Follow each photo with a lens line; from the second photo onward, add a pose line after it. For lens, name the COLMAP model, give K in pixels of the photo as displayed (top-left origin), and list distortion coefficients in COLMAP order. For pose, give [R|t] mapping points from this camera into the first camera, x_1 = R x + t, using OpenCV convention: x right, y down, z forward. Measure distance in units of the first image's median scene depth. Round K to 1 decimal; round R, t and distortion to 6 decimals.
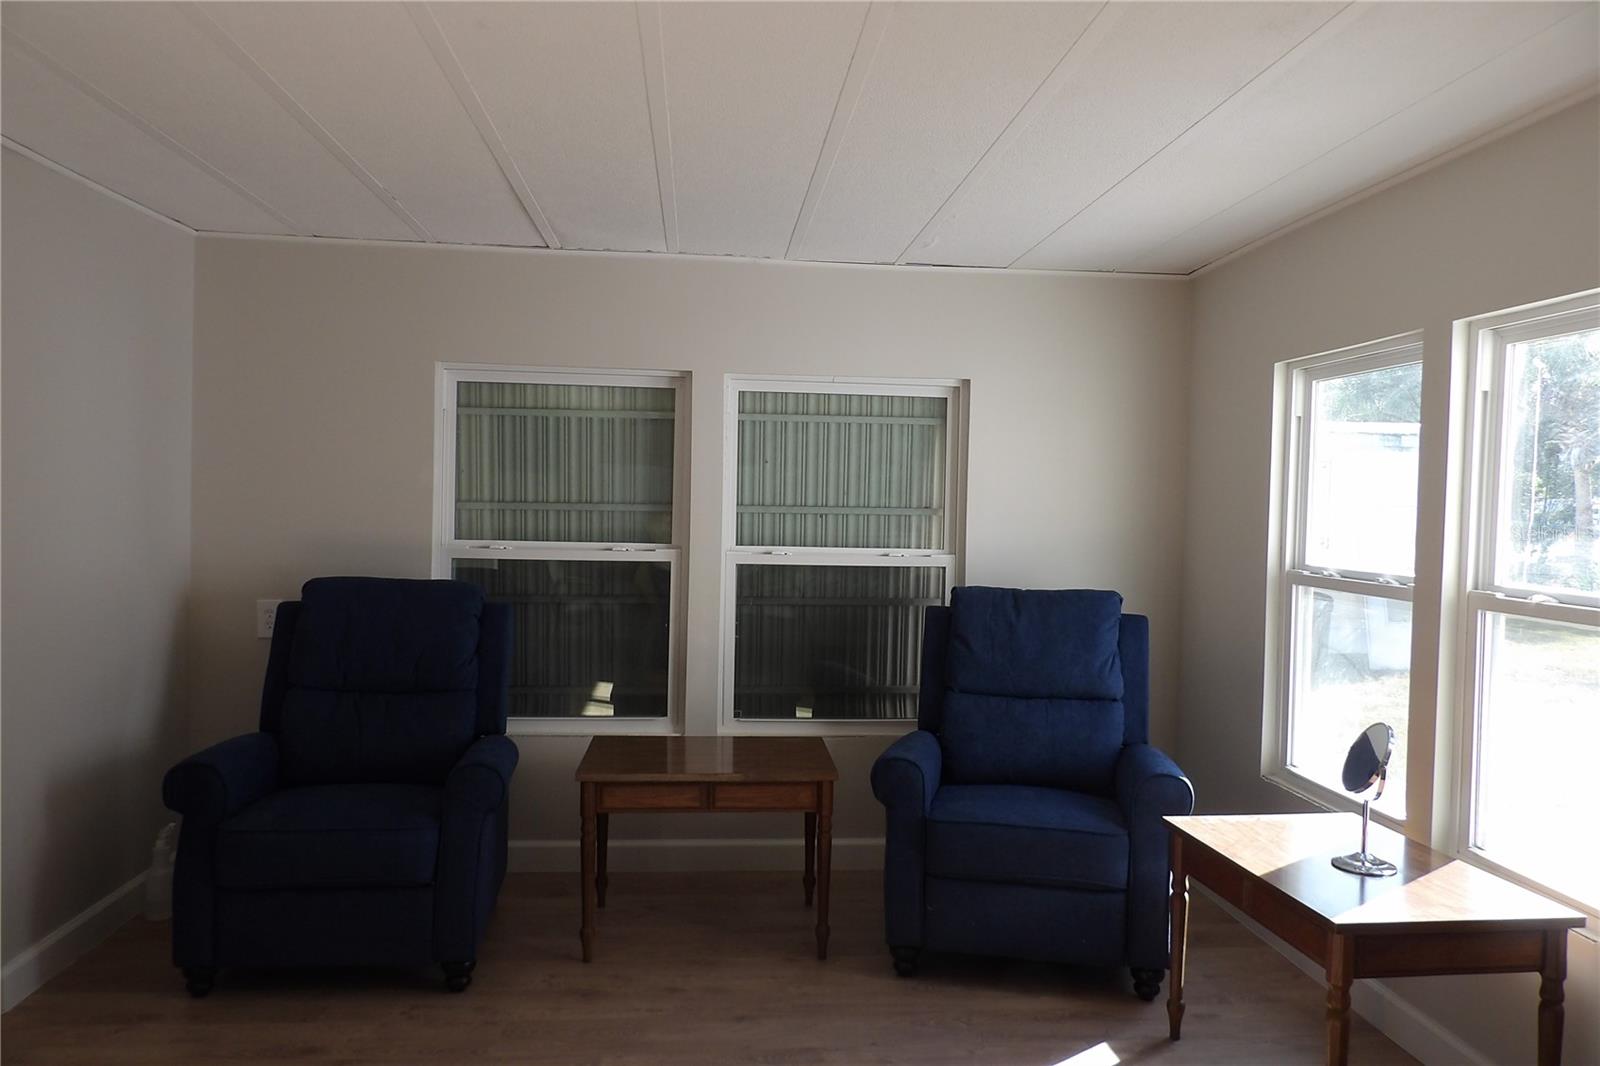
lens RADIAL K [[1149.8, 0, 804.8], [0, 1149.8, 525.6], [0, 0, 1]] dist [-0.032226, 0.033010]
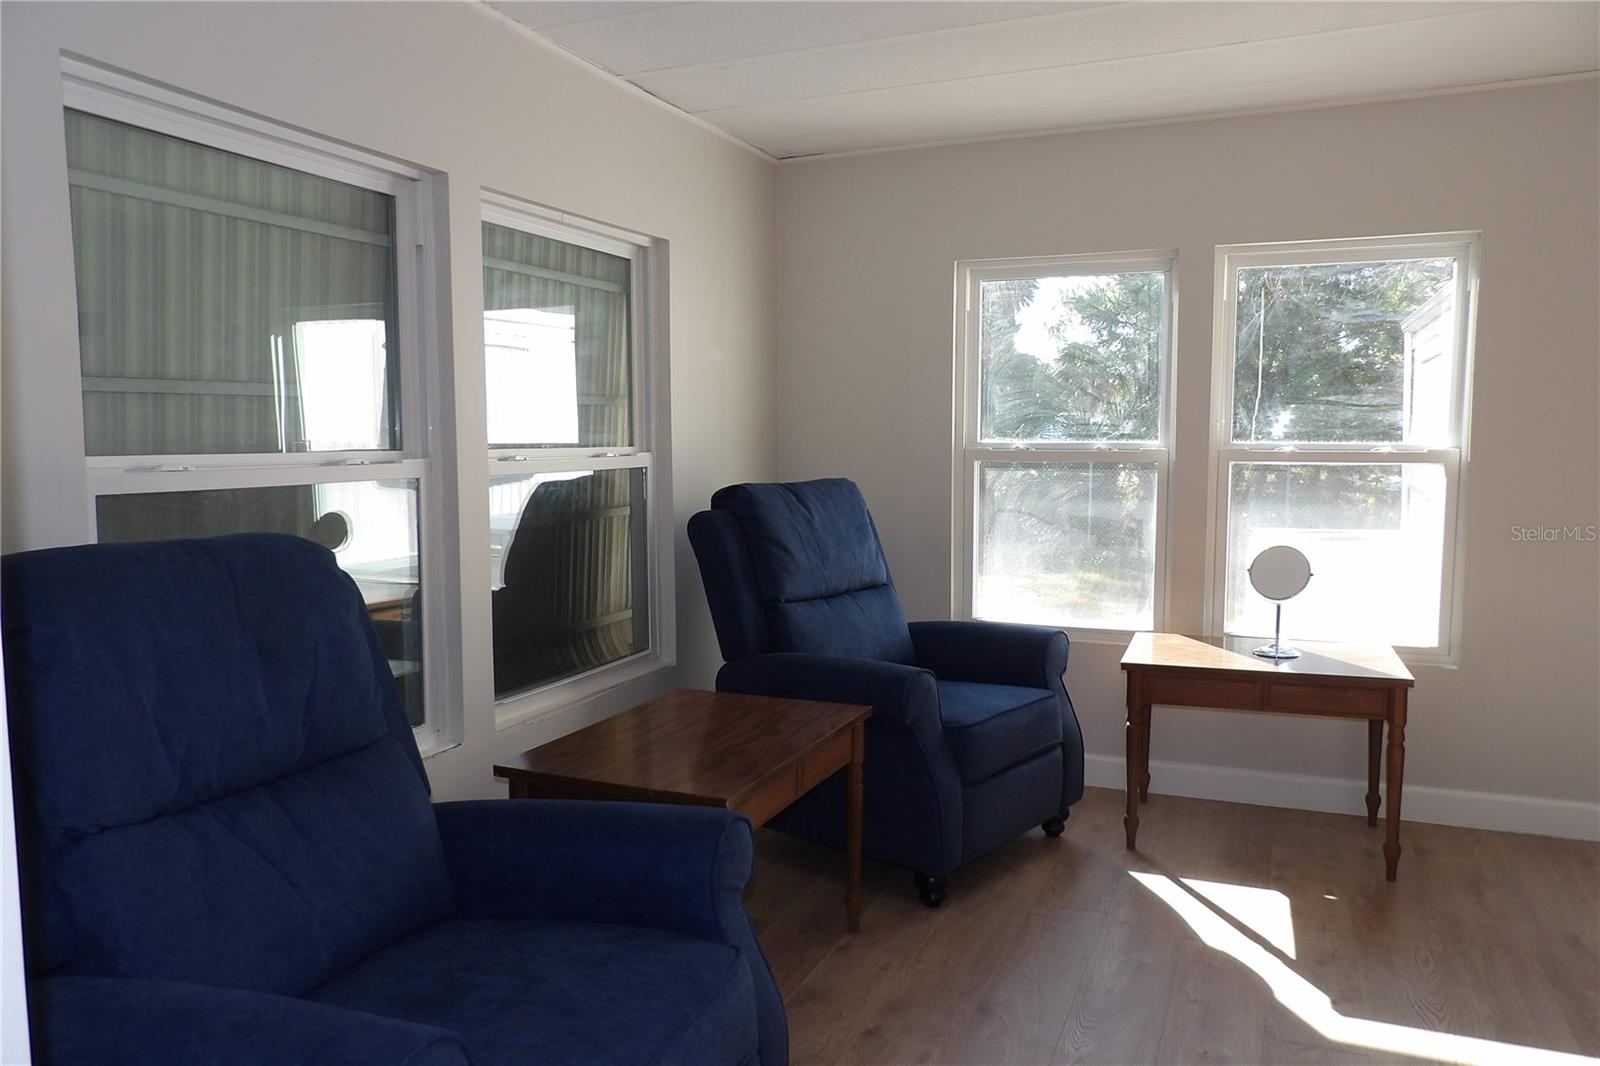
lens RADIAL K [[1149.8, 0, 801.8], [0, 1149.8, 546.1], [0, 0, 1]] dist [-0.032226, 0.033010]
pose [[0.475004, -0.106662, 0.873495, -0.556040], [0.027094, 0.993929, 0.106634, 0.007256], [-0.879566, -0.026985, 0.475011, 0.512148]]
